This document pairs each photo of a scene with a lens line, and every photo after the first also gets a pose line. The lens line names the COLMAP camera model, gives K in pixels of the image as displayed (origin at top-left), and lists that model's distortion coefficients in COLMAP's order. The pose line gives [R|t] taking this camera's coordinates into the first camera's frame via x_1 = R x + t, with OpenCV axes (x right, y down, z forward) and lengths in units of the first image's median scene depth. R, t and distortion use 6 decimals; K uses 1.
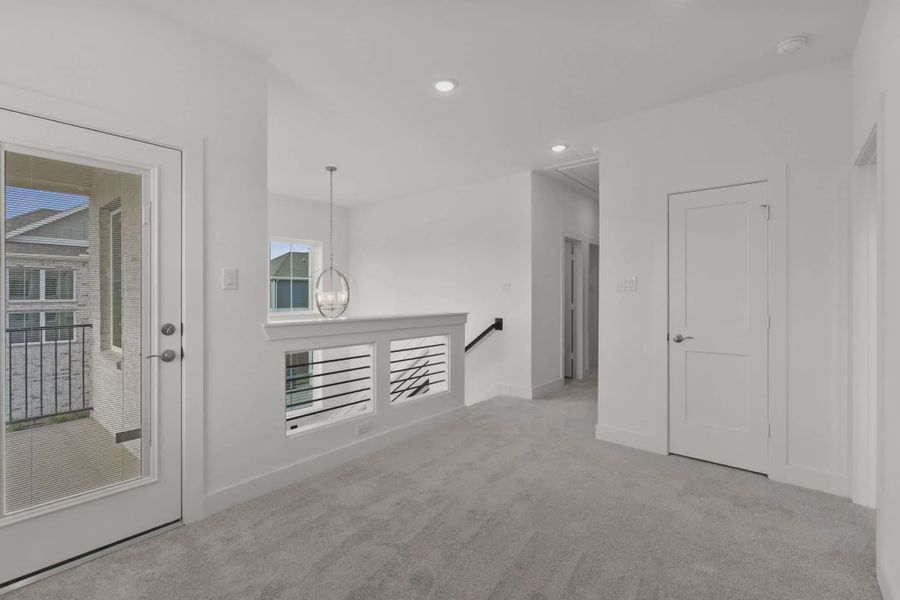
lens RADIAL K [[406.6, 0, 450.0], [0, 406.6, 300.0], [0, 0, 1]] dist [-0.002433, -0.000450]
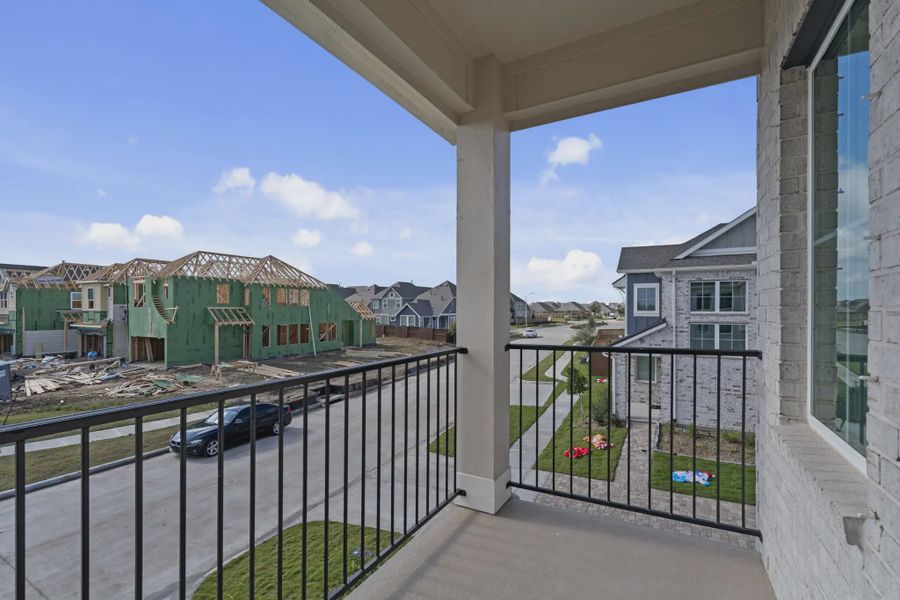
lens RADIAL K [[406.6, 0, 450.0], [0, 406.6, 300.0], [0, 0, 1]] dist [-0.002433, -0.000450]
pose [[0.185958, -0.020648, -0.982341, -0.156366], [-0.016899, 0.999564, -0.024209, 0.005954], [0.982412, 0.021102, 0.185528, 0.179198]]
